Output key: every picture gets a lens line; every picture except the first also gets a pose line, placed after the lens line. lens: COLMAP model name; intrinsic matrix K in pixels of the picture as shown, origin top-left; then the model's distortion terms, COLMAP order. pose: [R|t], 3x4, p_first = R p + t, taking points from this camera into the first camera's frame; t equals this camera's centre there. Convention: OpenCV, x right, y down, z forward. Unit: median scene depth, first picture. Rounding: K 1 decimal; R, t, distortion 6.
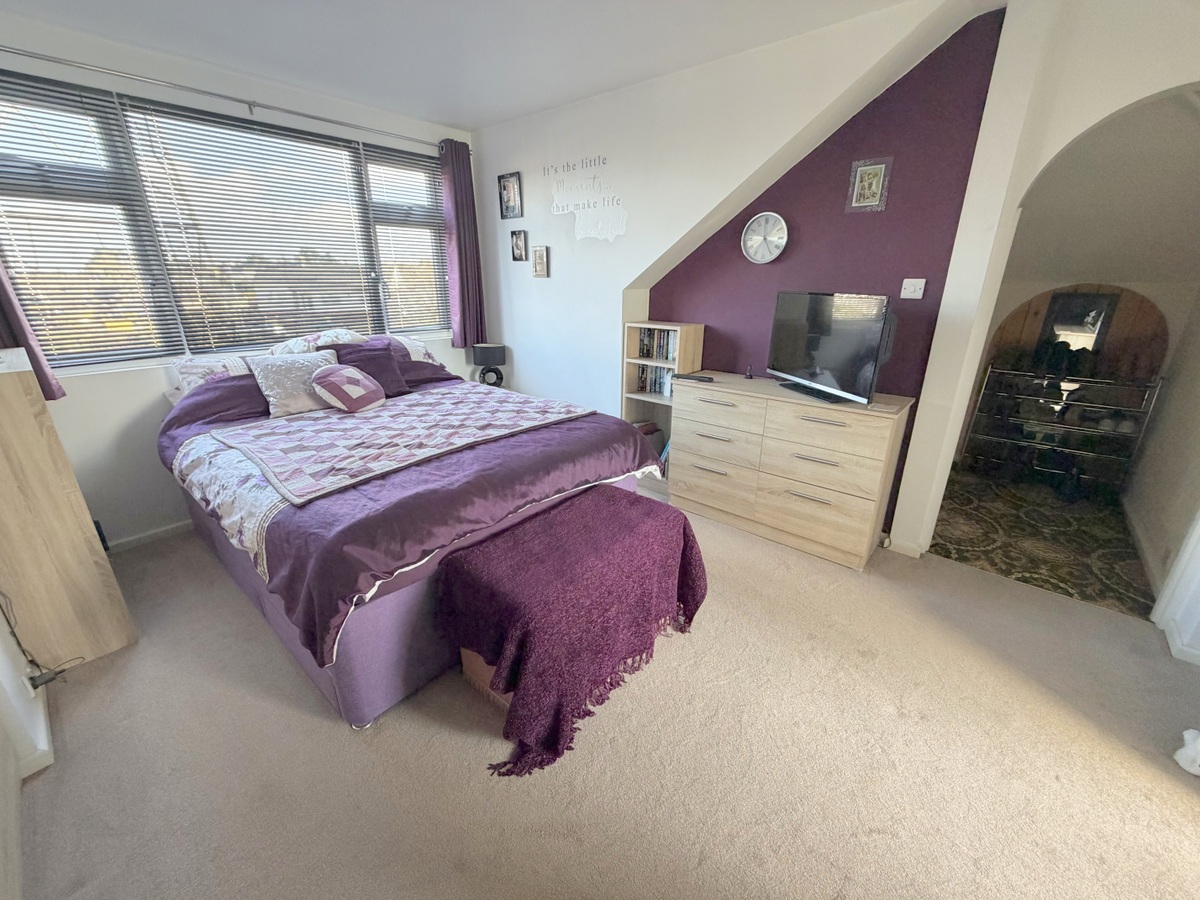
lens RADIAL K [[477.8, 0, 597.4], [0, 477.8, 449.1], [0, 0, 1]] dist [0.000919, 0.000297]
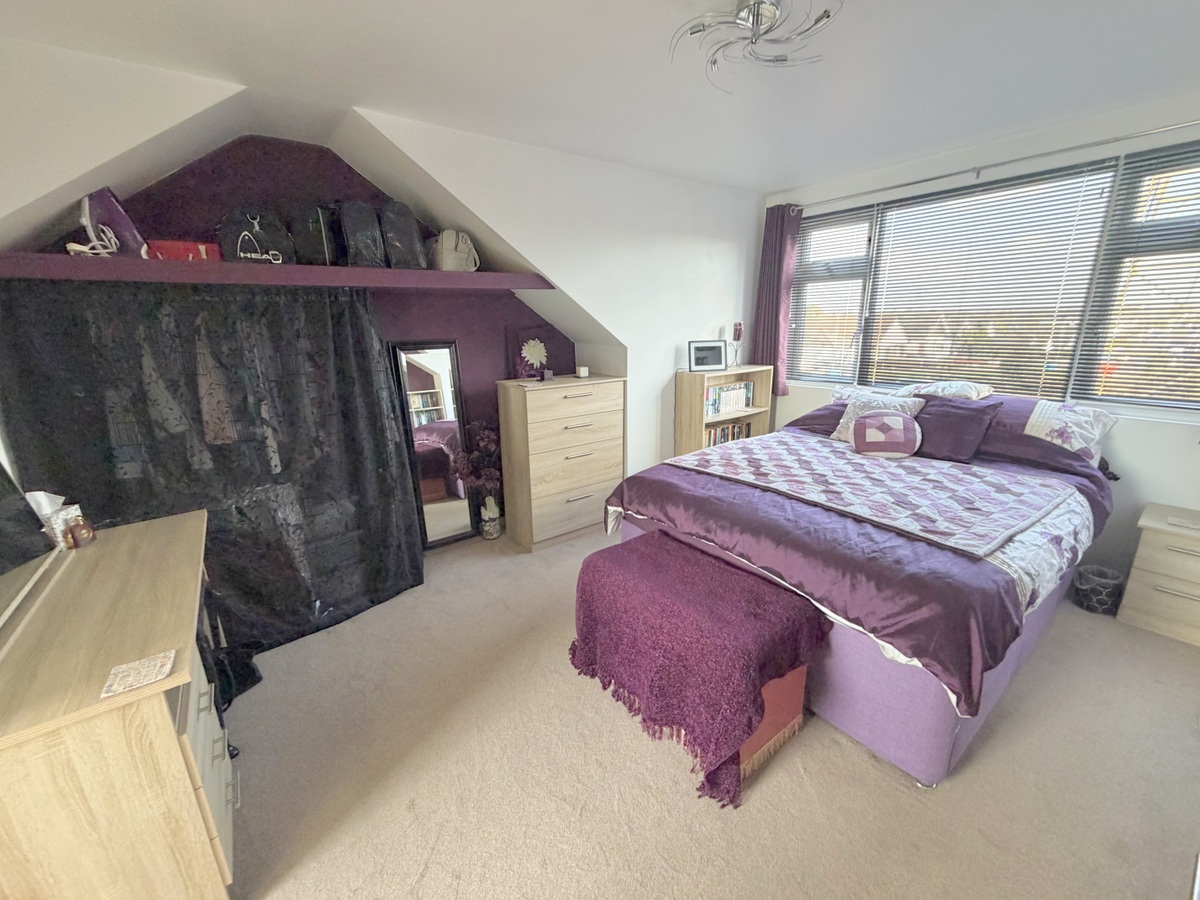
lens RADIAL K [[477.8, 0, 598.7], [0, 477.8, 451.3], [0, 0, 1]] dist [0.000919, 0.000297]
pose [[-0.210898, 0.255998, -0.943391, 0.782770], [-0.312112, 0.896946, 0.313168, -0.292333], [0.926341, 0.360490, -0.109264, 0.713629]]
